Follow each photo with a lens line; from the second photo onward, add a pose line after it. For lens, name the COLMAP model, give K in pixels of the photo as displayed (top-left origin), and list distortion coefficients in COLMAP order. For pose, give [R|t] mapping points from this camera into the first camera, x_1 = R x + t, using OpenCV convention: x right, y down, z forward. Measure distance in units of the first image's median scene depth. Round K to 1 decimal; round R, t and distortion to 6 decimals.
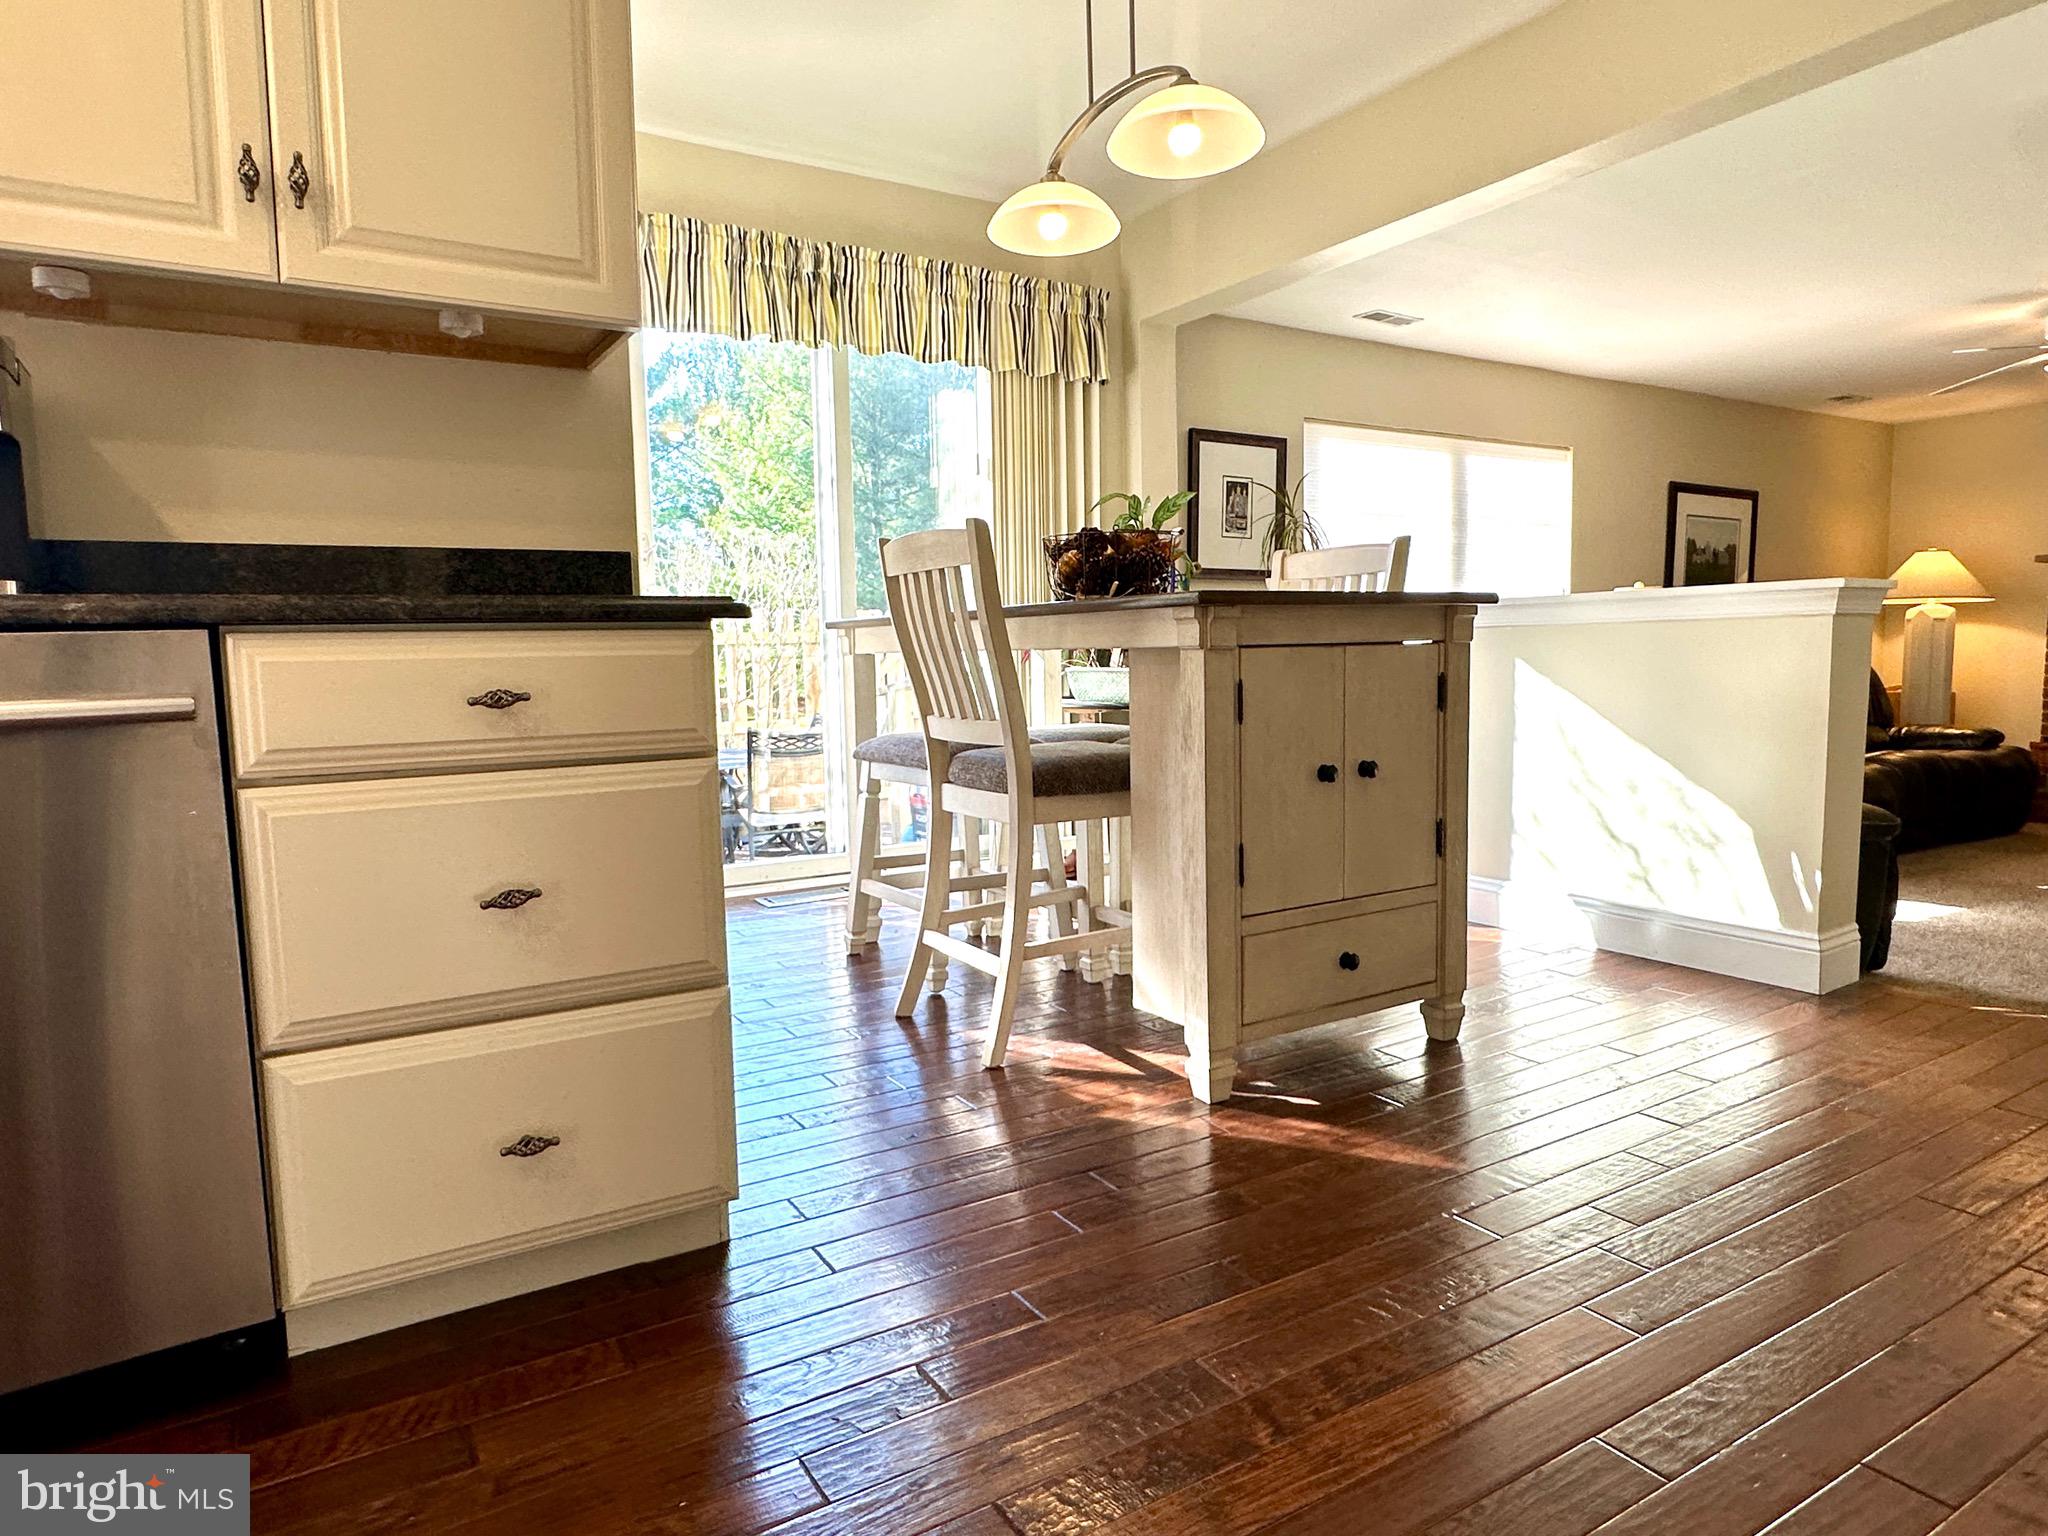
lens RADIAL K [[1239.7, 0, 1016.3], [0, 1239.7, 774.4], [0, 0, 1]] dist [-0.004573, -0.001327]
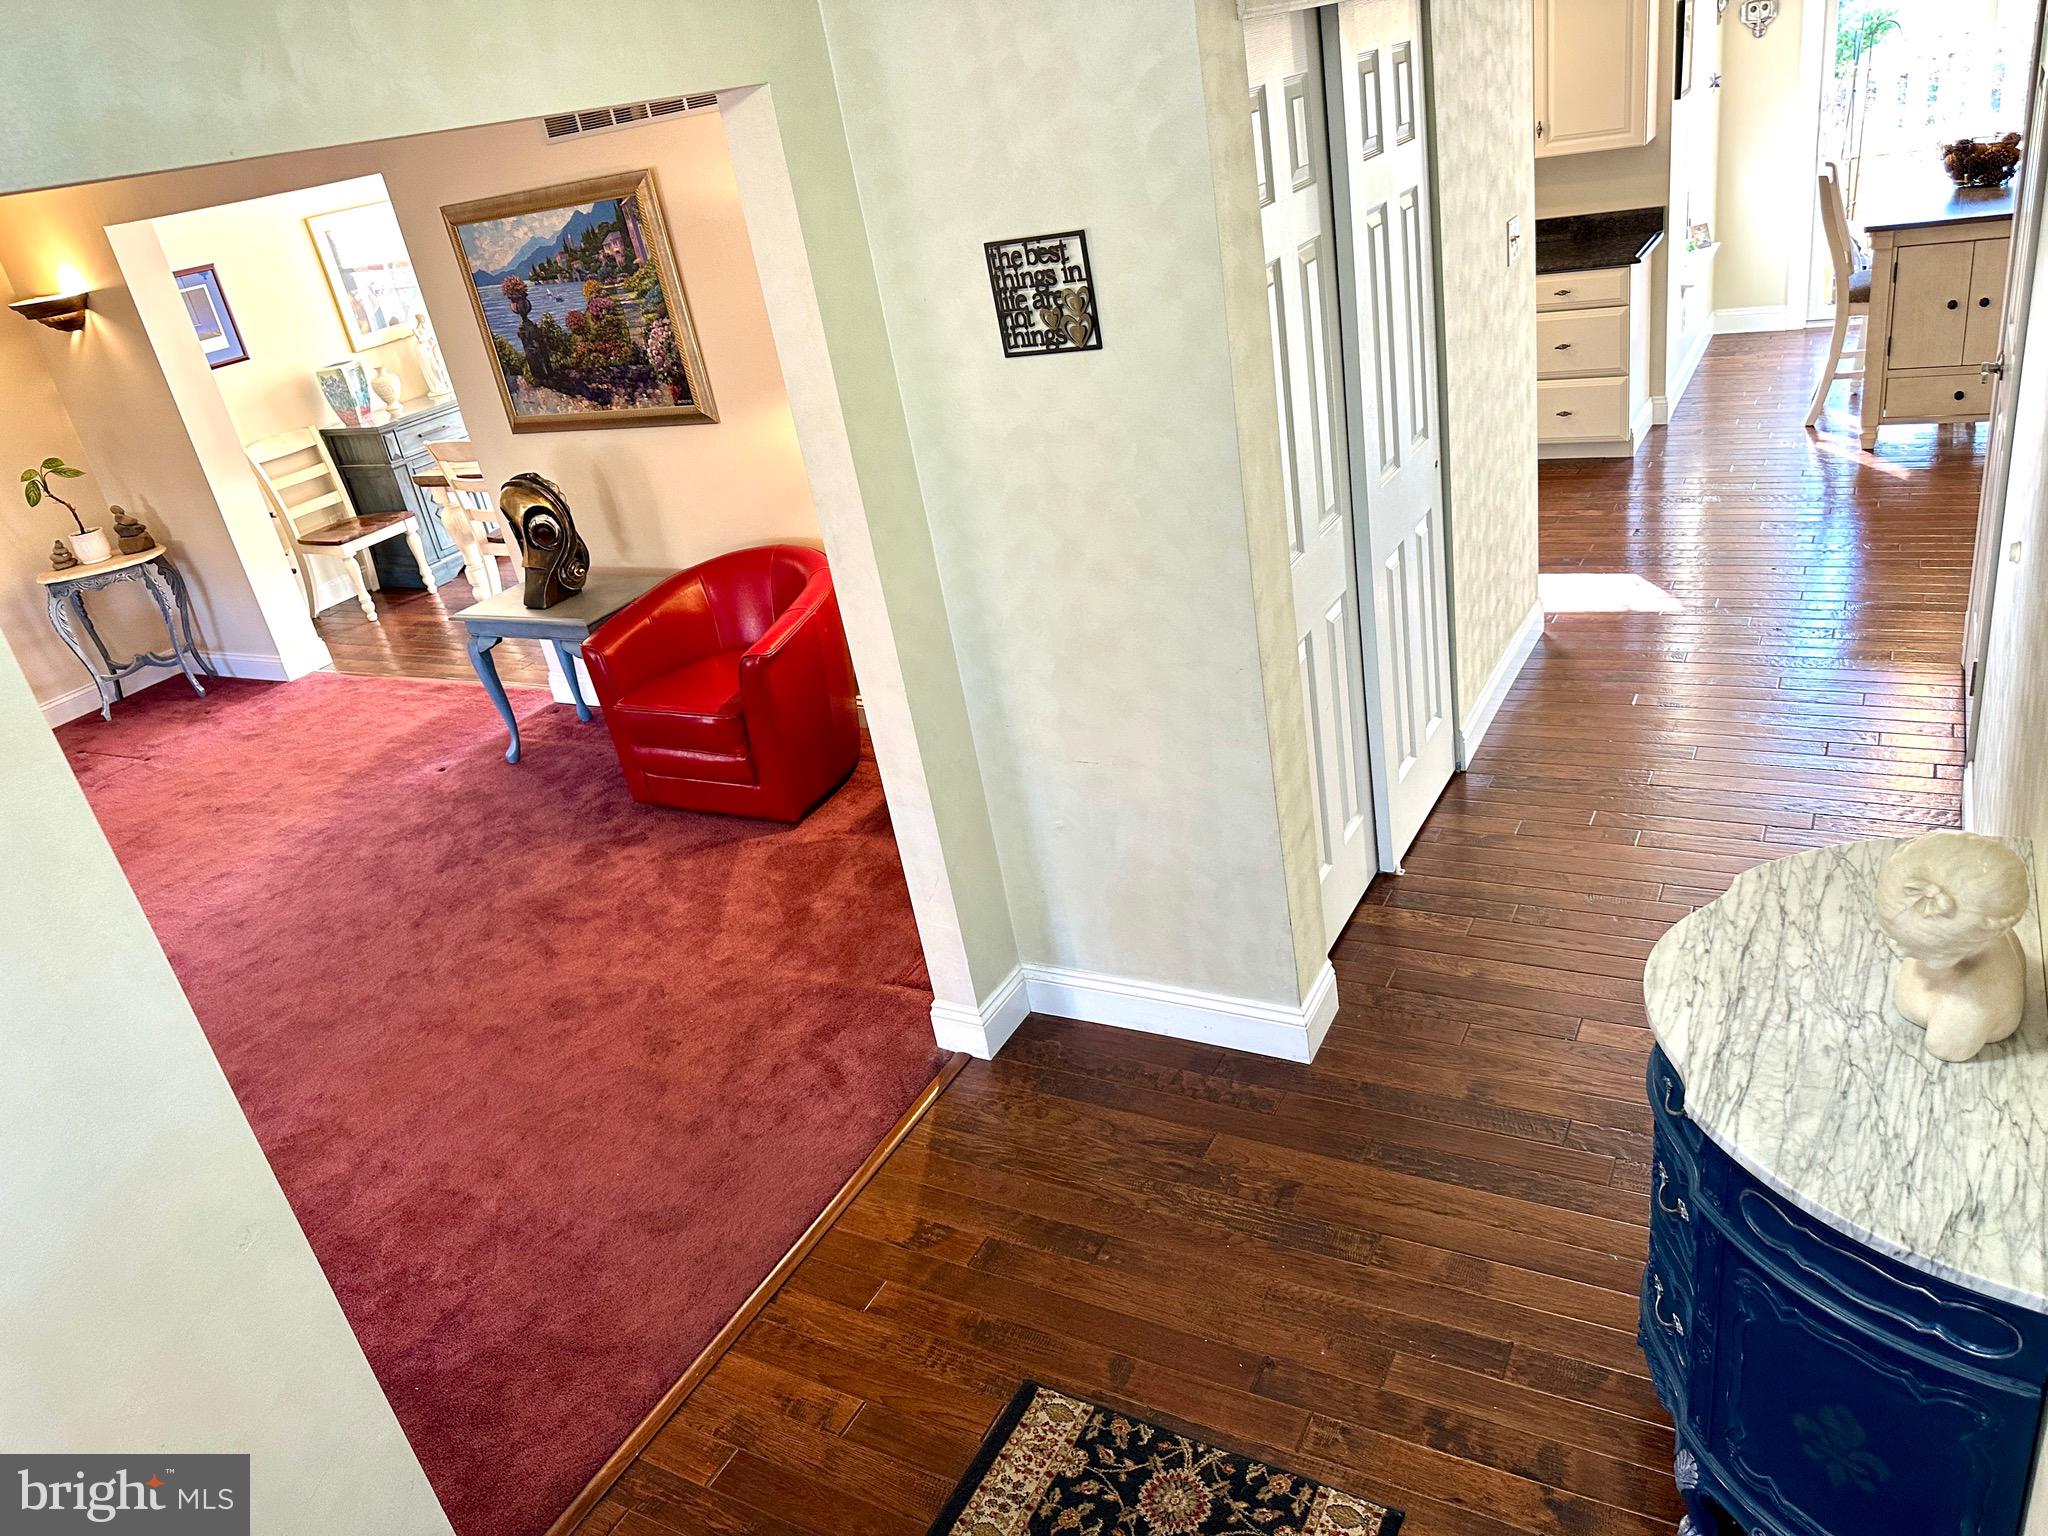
lens RADIAL K [[1430.0, 0, 1026.2], [0, 1430.0, 770.6], [0, 0, 1]] dist [0.067910, -0.083527]
pose [[0.494650, 0.321765, -0.807334, 0.915955], [0.071854, 0.910619, 0.406953, -0.211234], [0.866117, -0.259310, 0.427318, -0.875419]]
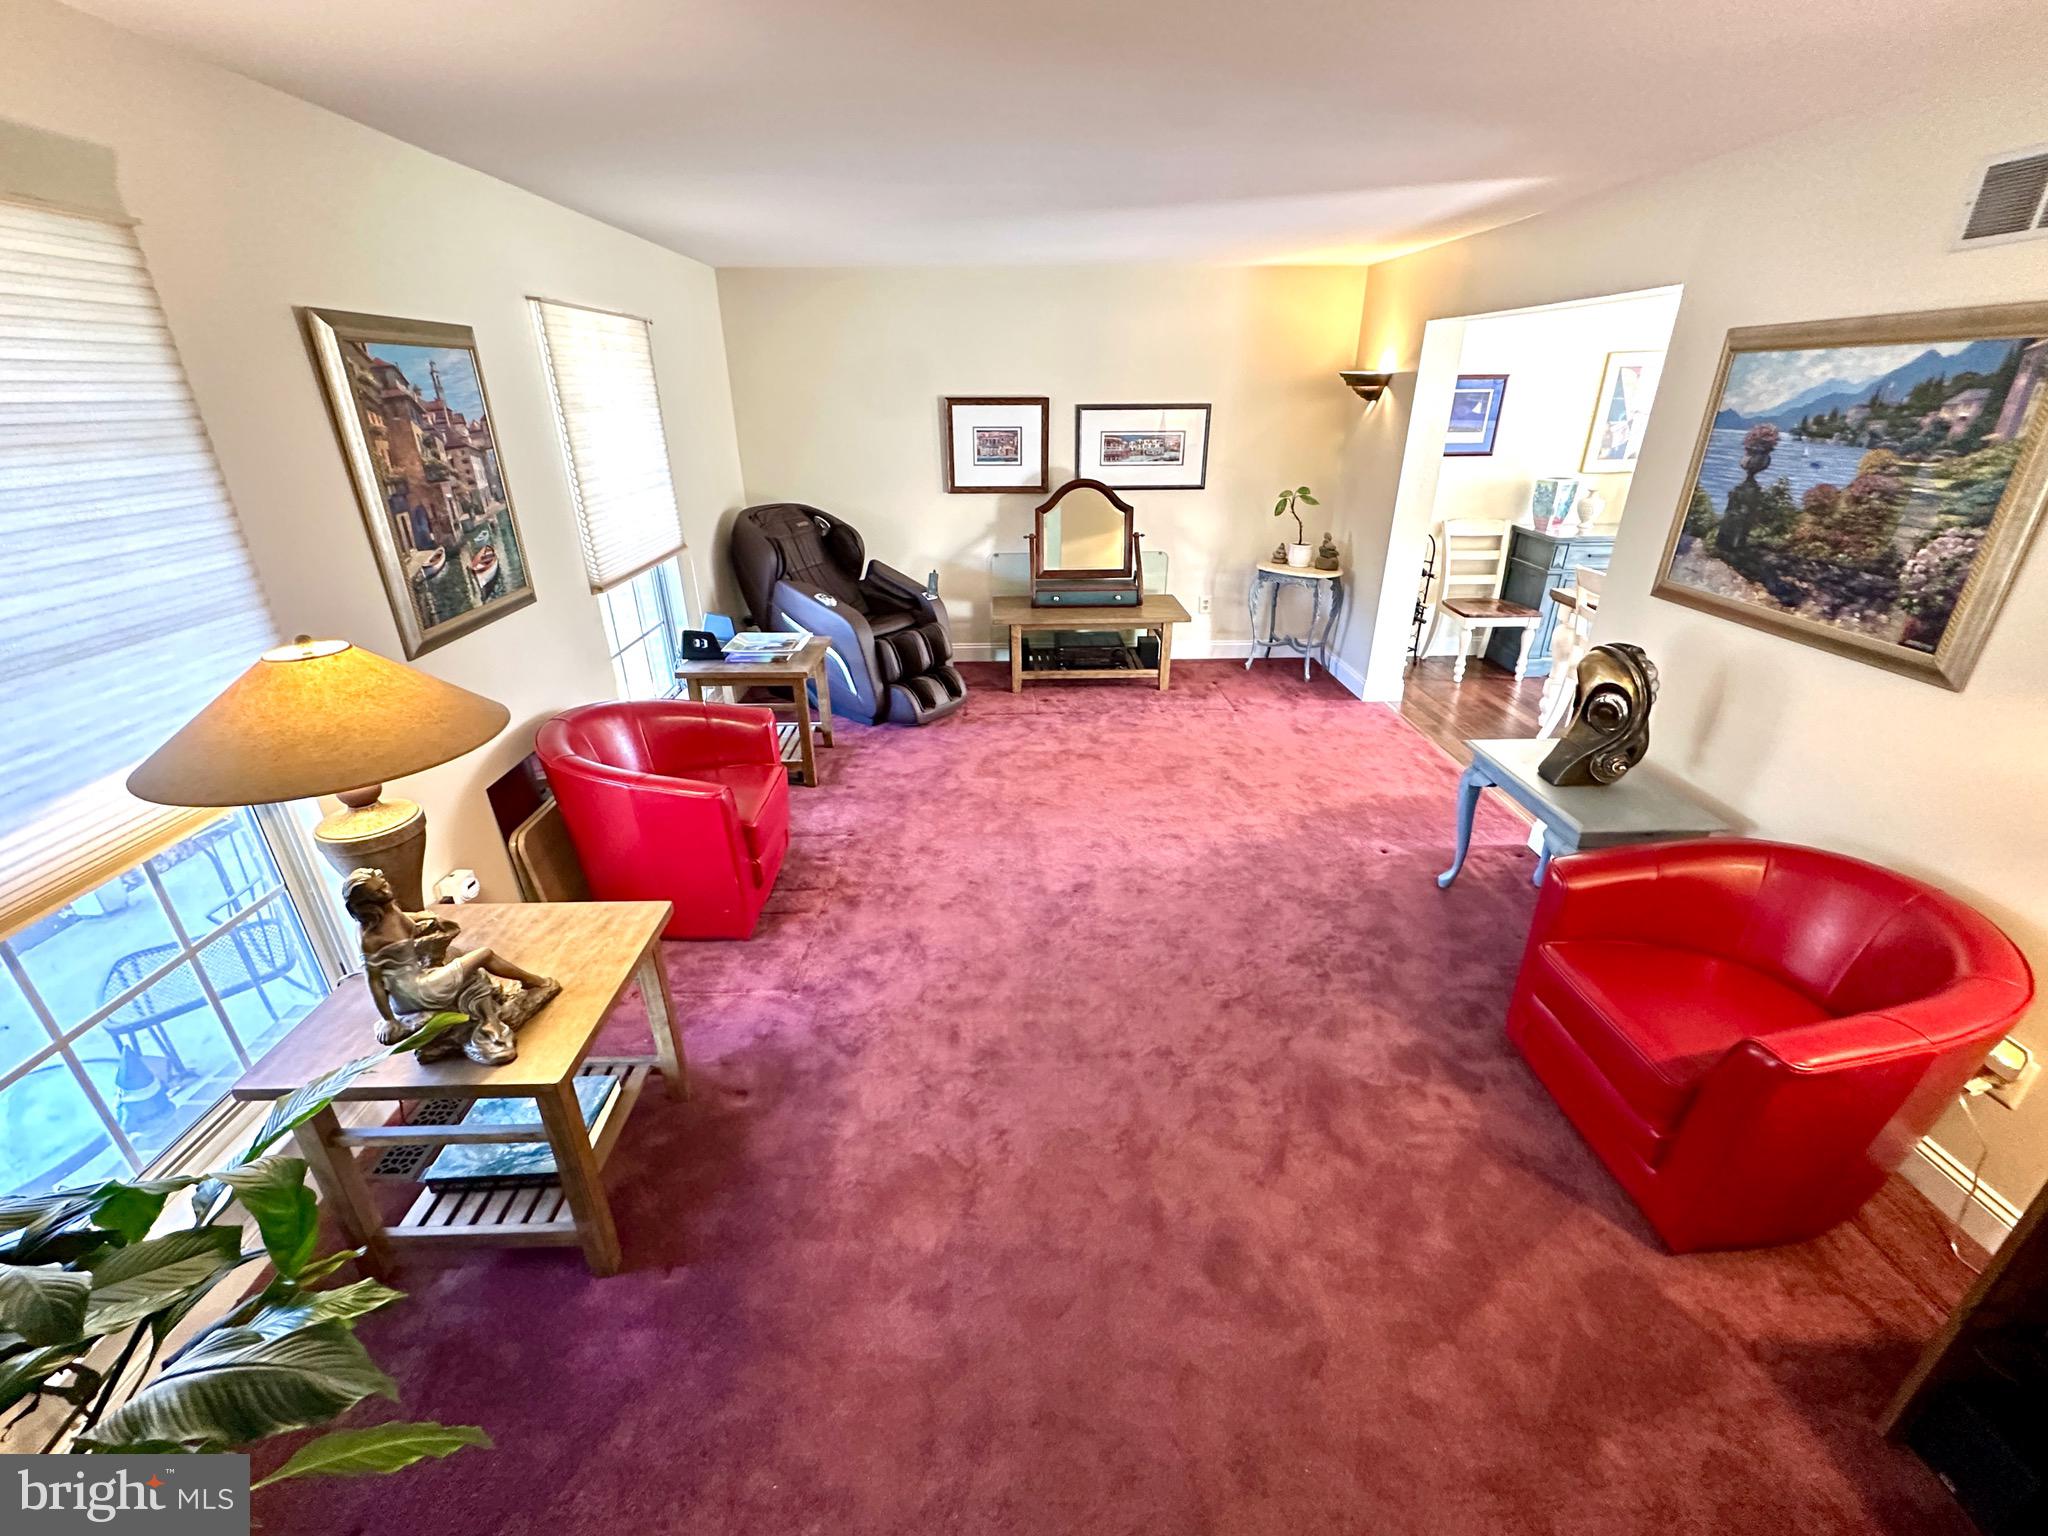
lens RADIAL K [[844.2, 0, 1027.4], [0, 844.2, 760.9], [0, 0, 1]] dist [-0.016488, 0.004225]
pose [[-0.501073, 0.374829, -0.780019, 0.423420], [-0.066994, 0.881828, 0.466788, -0.160725], [0.862808, 0.286151, -0.416749, -0.767525]]
